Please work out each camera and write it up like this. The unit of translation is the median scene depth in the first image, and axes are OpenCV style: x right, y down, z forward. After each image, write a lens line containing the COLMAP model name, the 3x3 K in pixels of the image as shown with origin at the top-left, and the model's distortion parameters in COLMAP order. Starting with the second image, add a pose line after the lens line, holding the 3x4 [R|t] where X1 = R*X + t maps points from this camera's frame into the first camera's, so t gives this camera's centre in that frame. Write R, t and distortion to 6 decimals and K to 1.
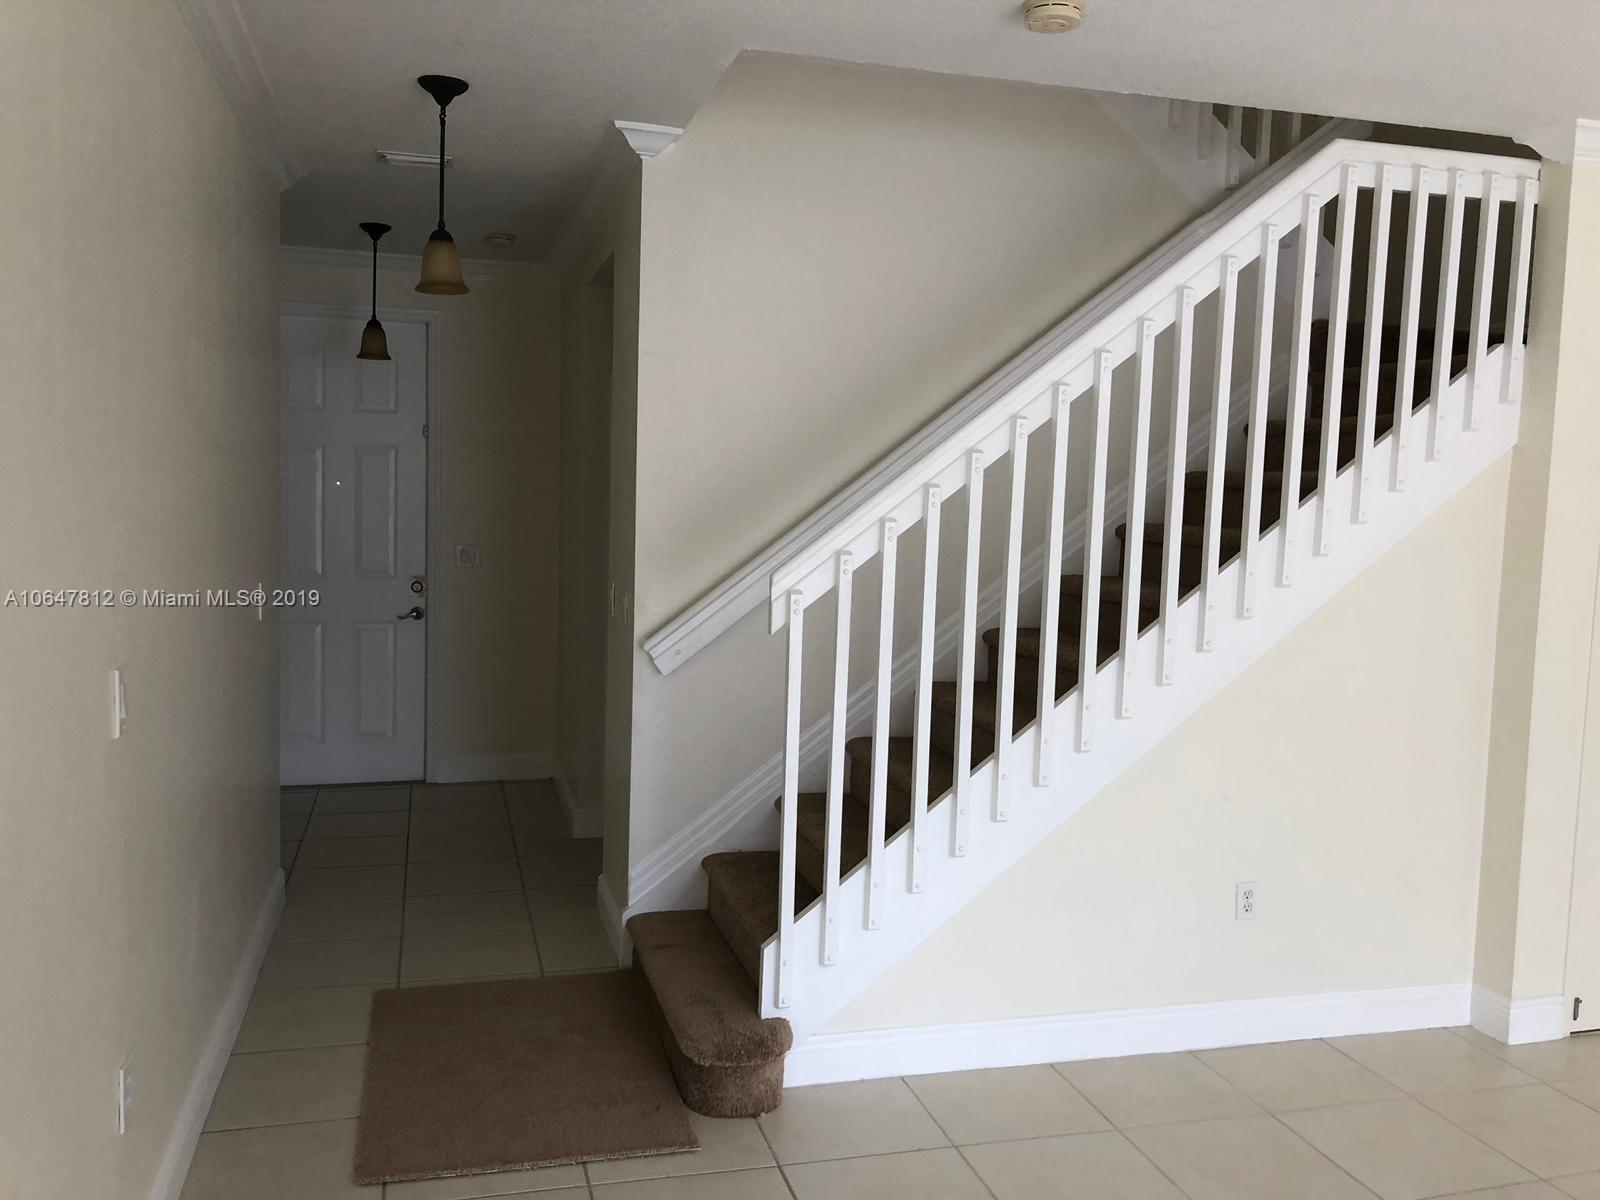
lens RADIAL K [[1330.1, 0, 802.3], [0, 1330.1, 588.4], [0, 0, 1]] dist [0.027963, -0.013851]
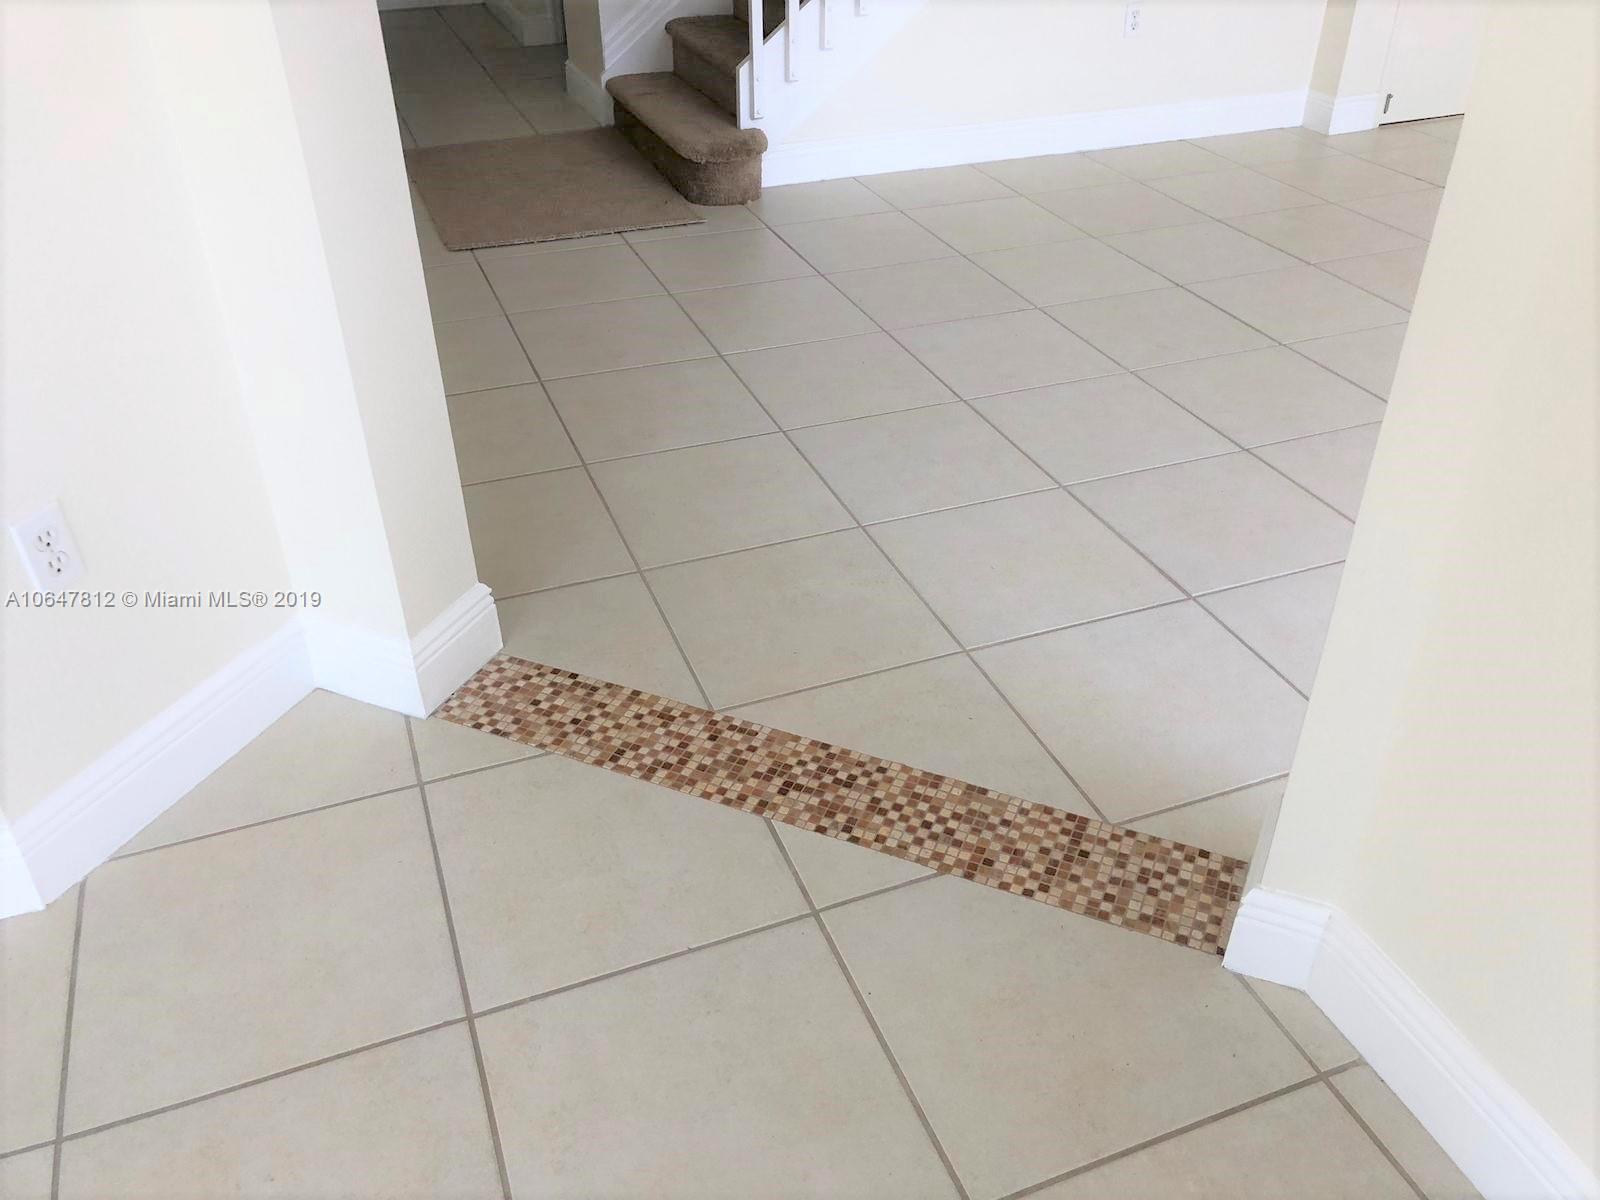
lens RADIAL K [[1330.1, 0, 802.3], [0, 1330.1, 588.4], [0, 0, 1]] dist [0.027963, -0.013851]
pose [[0.994794, -0.081042, 0.061775, -0.083498], [0.041976, 0.878299, 0.476266, 0.108504], [-0.092854, -0.471193, 0.877129, -0.282204]]
